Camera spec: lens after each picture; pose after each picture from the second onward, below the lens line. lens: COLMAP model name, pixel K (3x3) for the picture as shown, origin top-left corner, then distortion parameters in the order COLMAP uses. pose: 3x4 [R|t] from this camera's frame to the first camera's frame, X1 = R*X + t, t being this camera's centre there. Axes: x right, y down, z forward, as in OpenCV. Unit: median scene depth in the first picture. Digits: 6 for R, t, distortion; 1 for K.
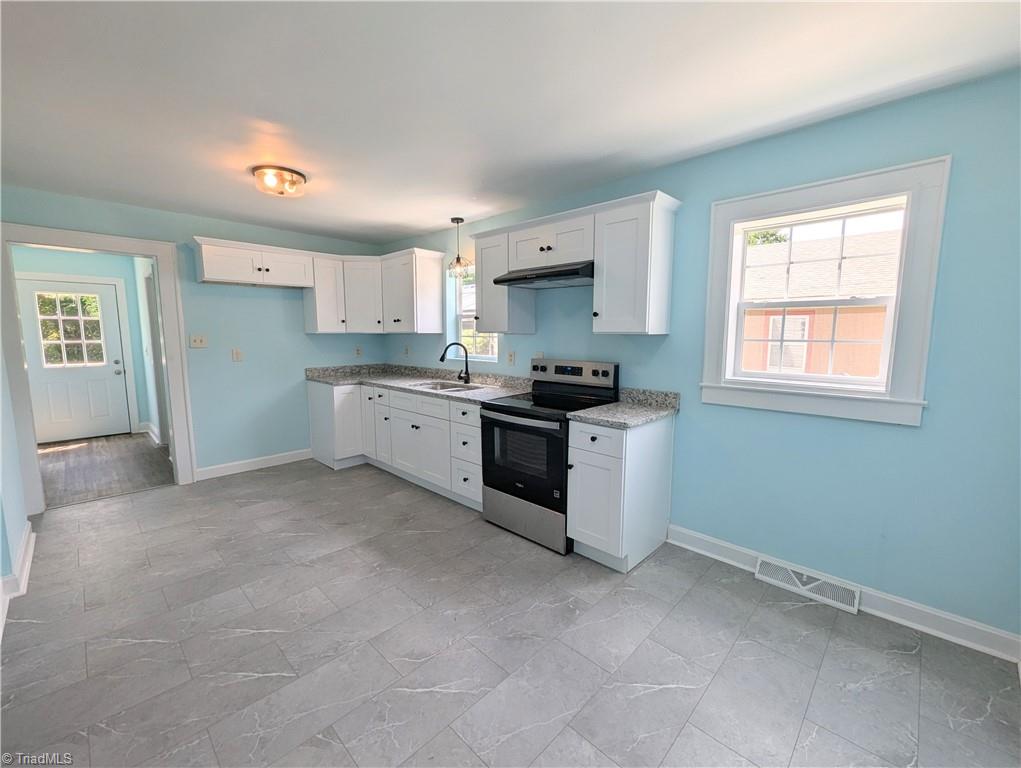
lens RADIAL K [[425.7, 0, 515.1], [0, 425.7, 382.9], [0, 0, 1]] dist [0.008745, -0.005707]
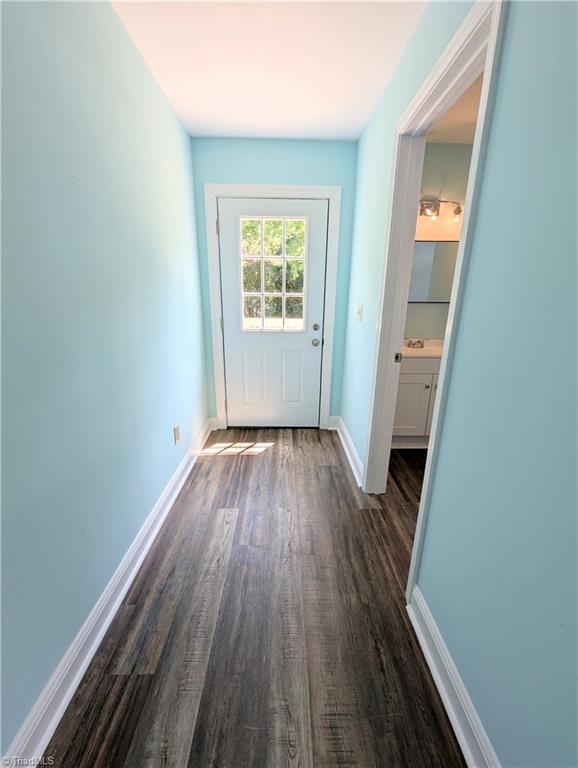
lens RADIAL K [[320.2, 0, 291.0], [0, 320.2, 391.2], [0, 0, 1]] dist [0.008745, -0.005707]
pose [[0.710720, 0.214915, -0.669842, -0.600693], [-0.094990, 0.972789, 0.211327, -0.053591], [0.697032, -0.086566, 0.711796, 0.605038]]
